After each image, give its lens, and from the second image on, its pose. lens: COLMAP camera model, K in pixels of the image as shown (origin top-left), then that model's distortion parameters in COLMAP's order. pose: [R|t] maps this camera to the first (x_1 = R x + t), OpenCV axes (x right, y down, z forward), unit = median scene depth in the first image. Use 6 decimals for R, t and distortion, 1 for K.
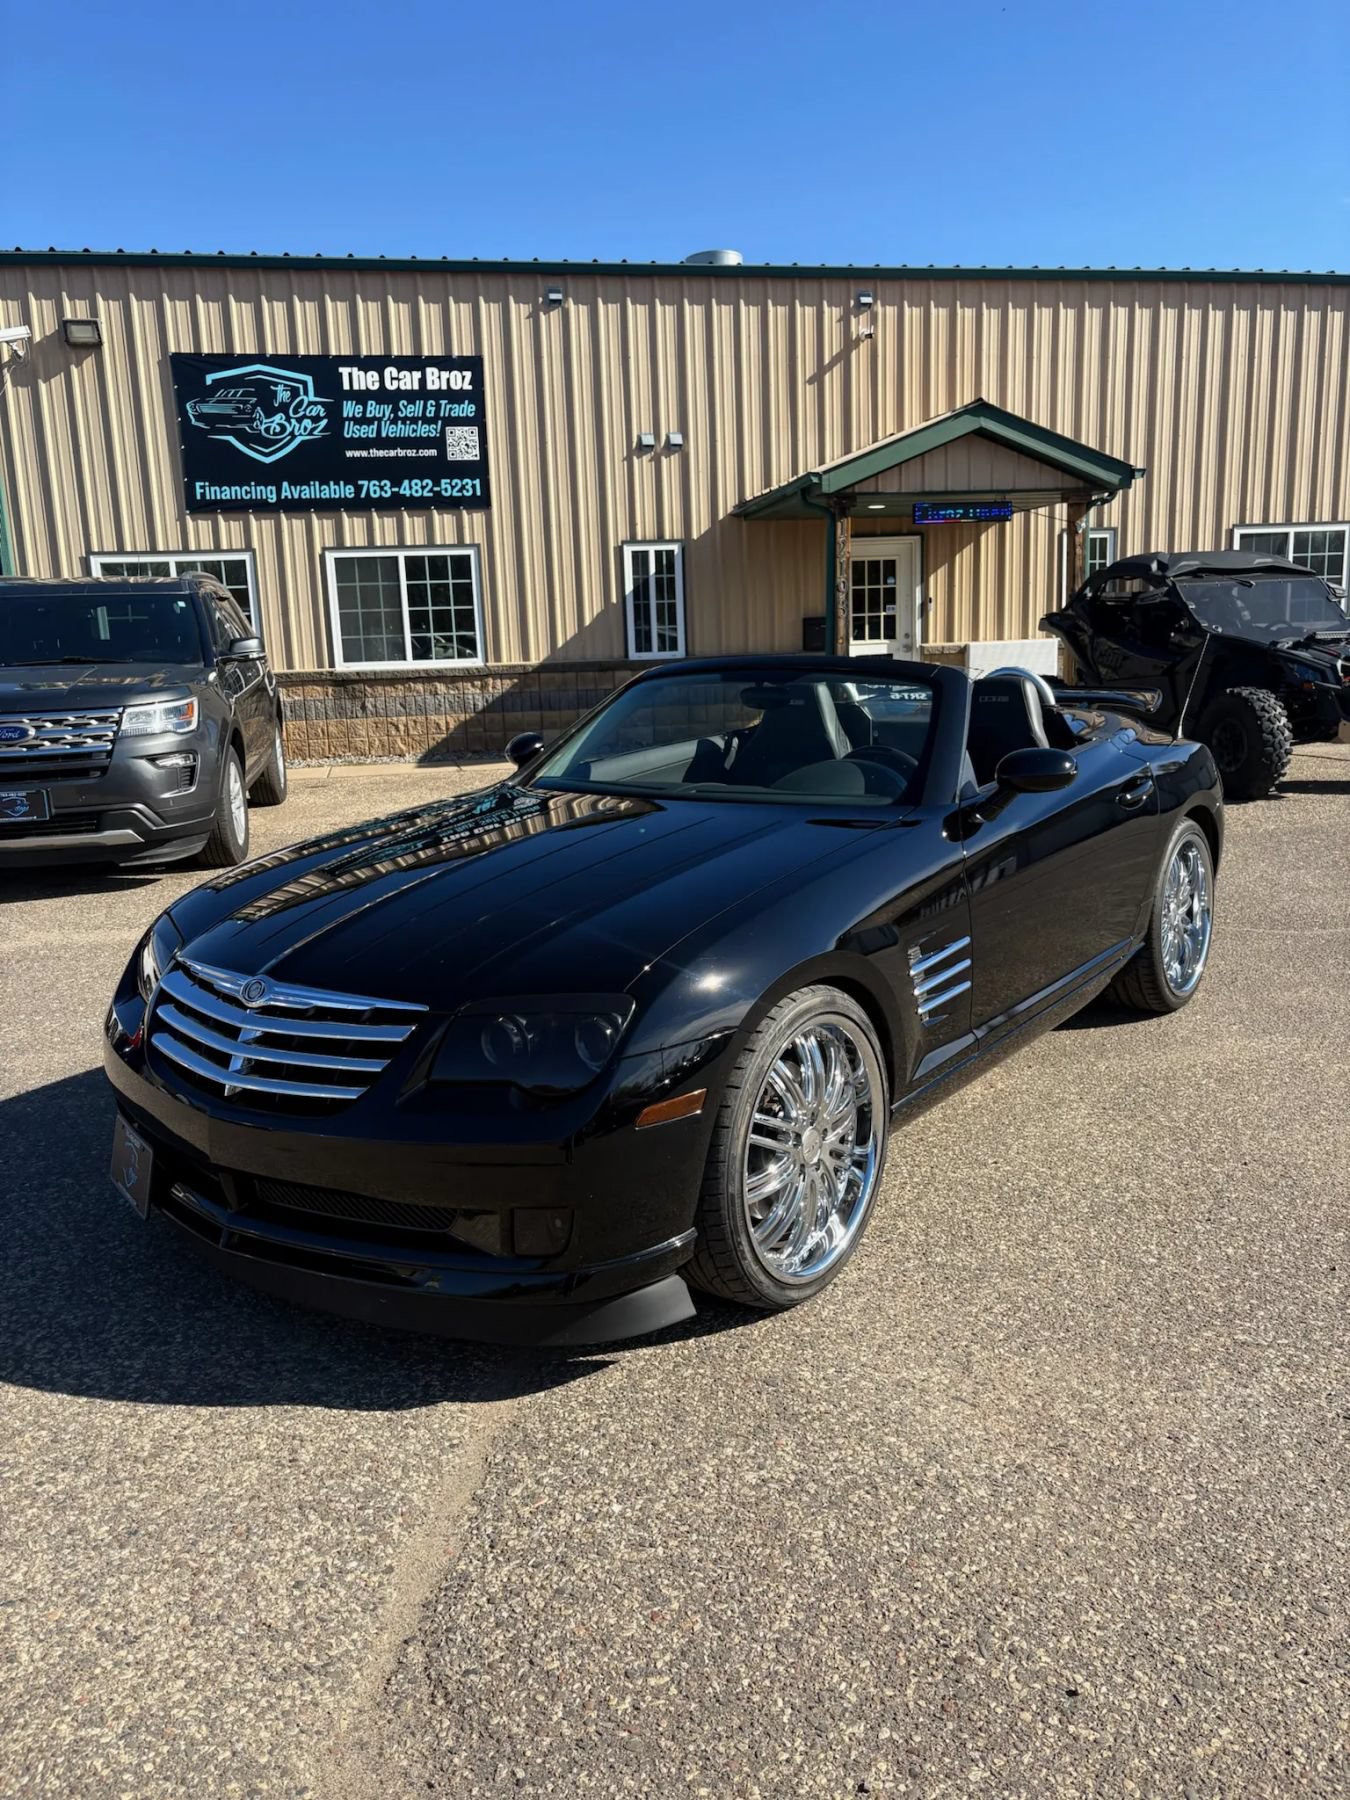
lens RADIAL K [[1389.1, 0, 660.5], [0, 1389.1, 860.9], [0, 0, 1]] dist [0.051322, -0.063378]
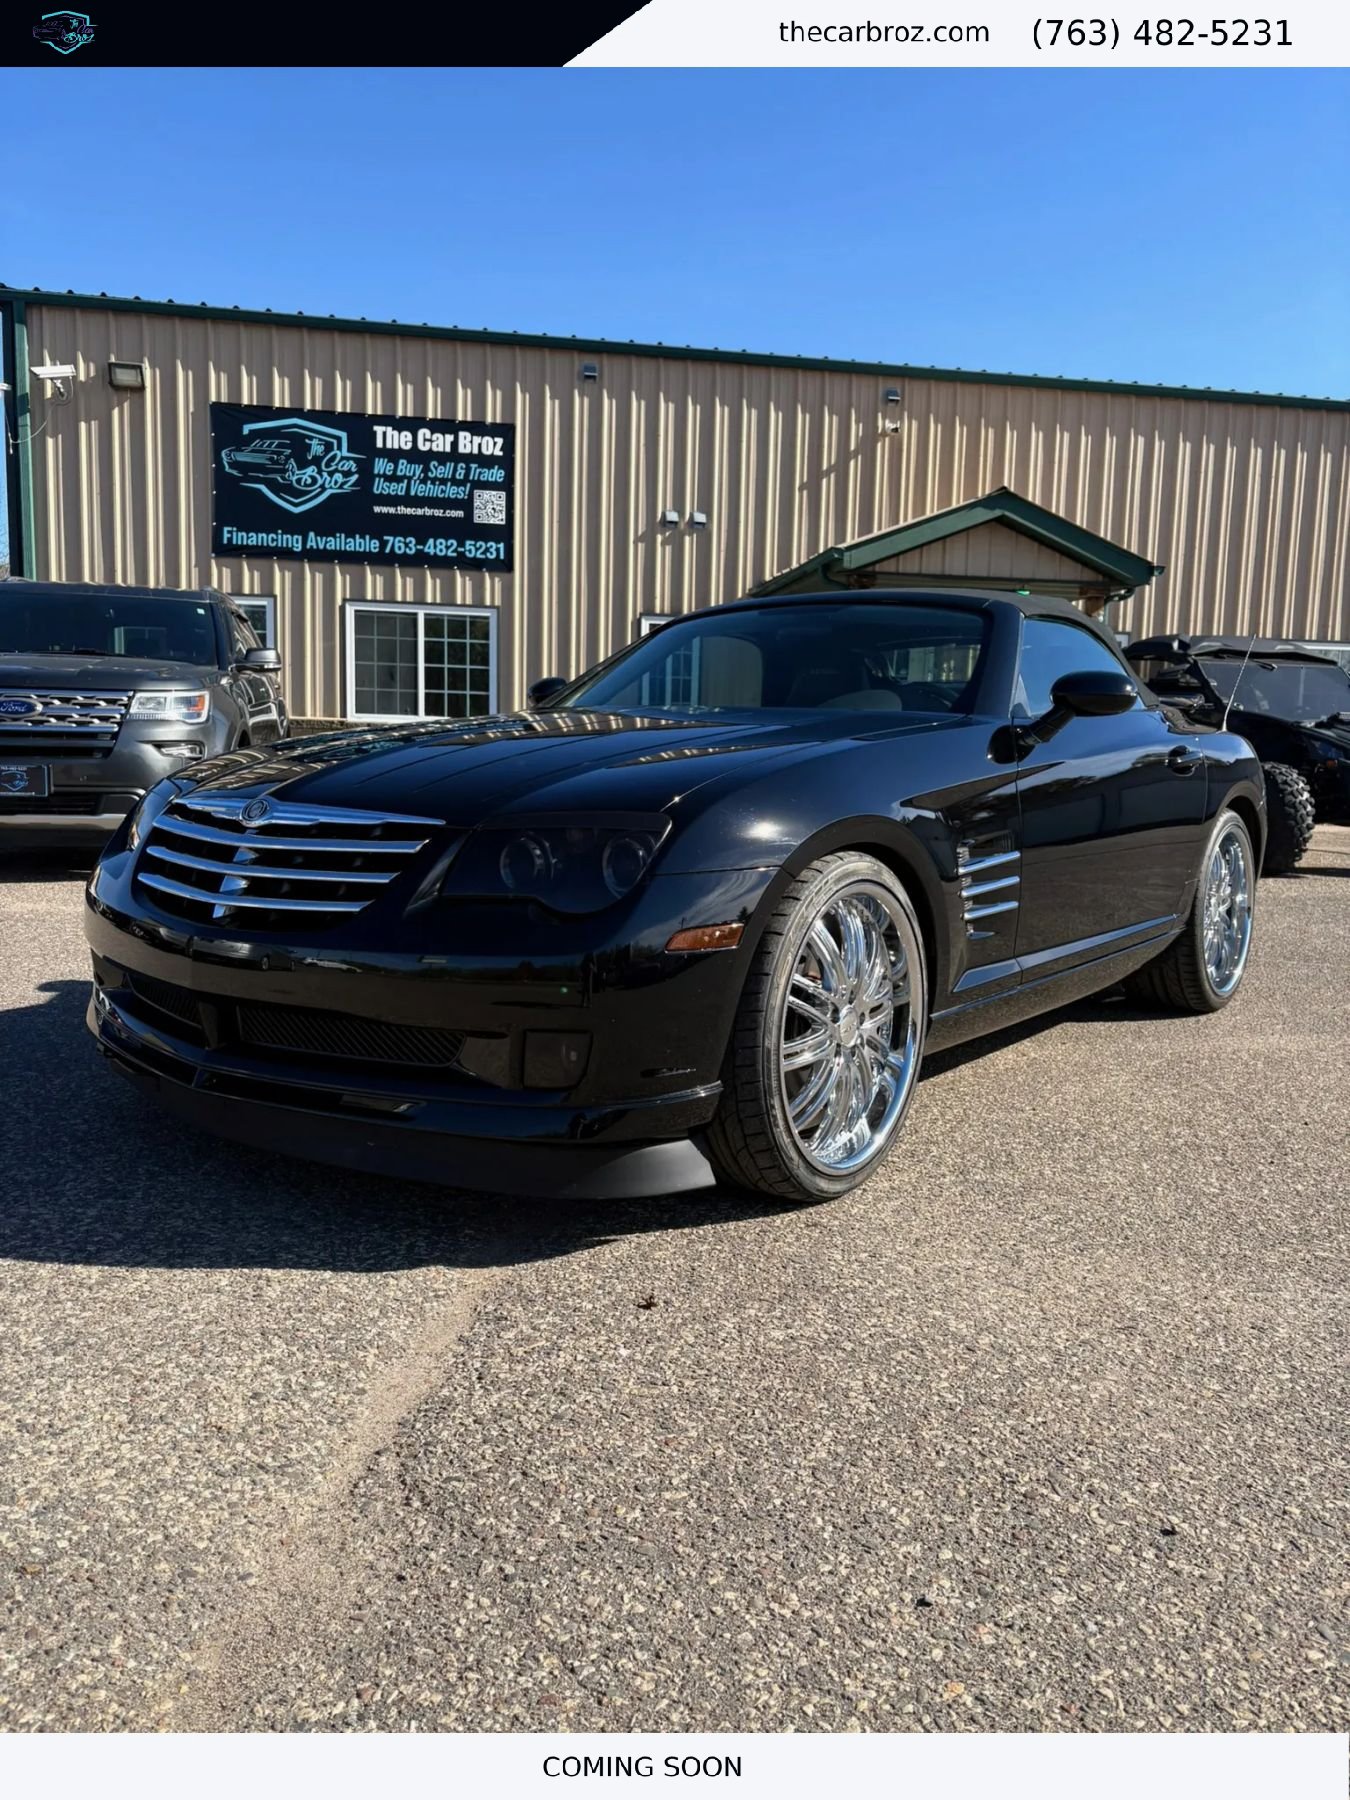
lens RADIAL K [[1389.1, 0, 653.6], [0, 1389.1, 849.5], [0, 0, 1]] dist [0.051322, -0.063378]
pose [[0.998073, 0.061893, -0.004486, -0.021116], [-0.062053, 0.994782, -0.080979, 0.162898], [-0.000550, 0.081102, 0.996706, 0.077488]]
